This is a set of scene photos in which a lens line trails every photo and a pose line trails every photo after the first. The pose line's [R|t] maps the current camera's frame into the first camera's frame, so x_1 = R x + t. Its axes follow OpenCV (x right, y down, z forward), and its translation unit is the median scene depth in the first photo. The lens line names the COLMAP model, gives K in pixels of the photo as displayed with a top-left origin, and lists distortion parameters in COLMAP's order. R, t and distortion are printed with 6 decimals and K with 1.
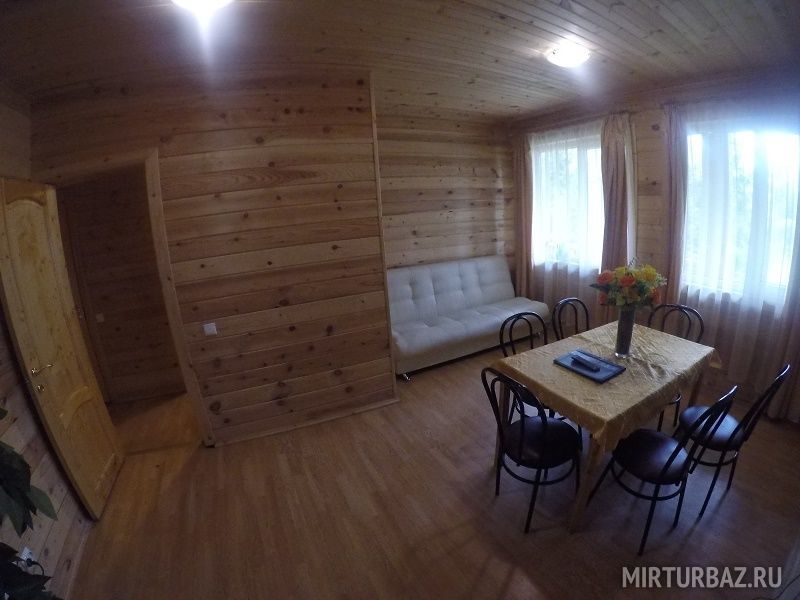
lens RADIAL K [[359.7, 0, 400.0], [0, 359.7, 300.0], [0, 0, 1]] dist [-0.175076, 0.027636]
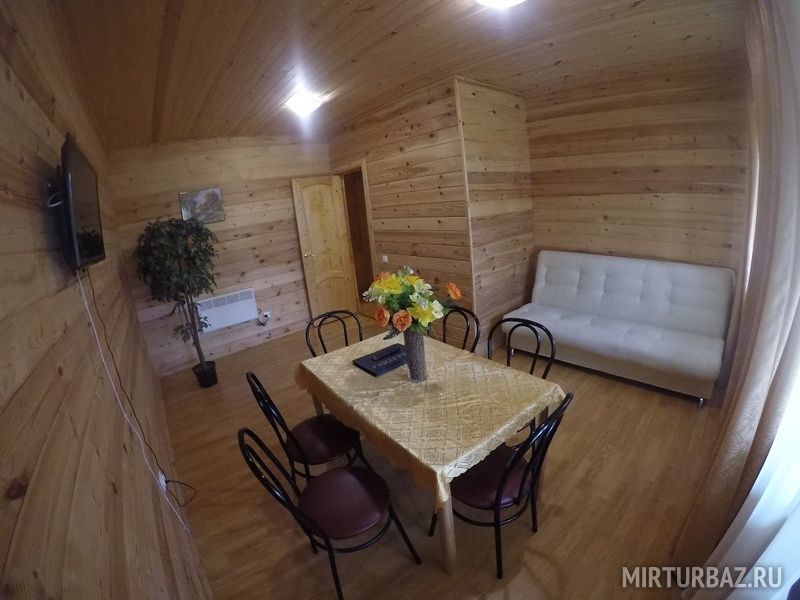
lens RADIAL K [[359.7, 0, 400.0], [0, 359.7, 300.0], [0, 0, 1]] dist [-0.175076, 0.027636]
pose [[0.262259, 0.310350, -0.913730, 0.756198], [-0.170482, 0.946880, 0.272678, -0.142418], [0.949819, 0.084262, 0.301237, 0.319949]]
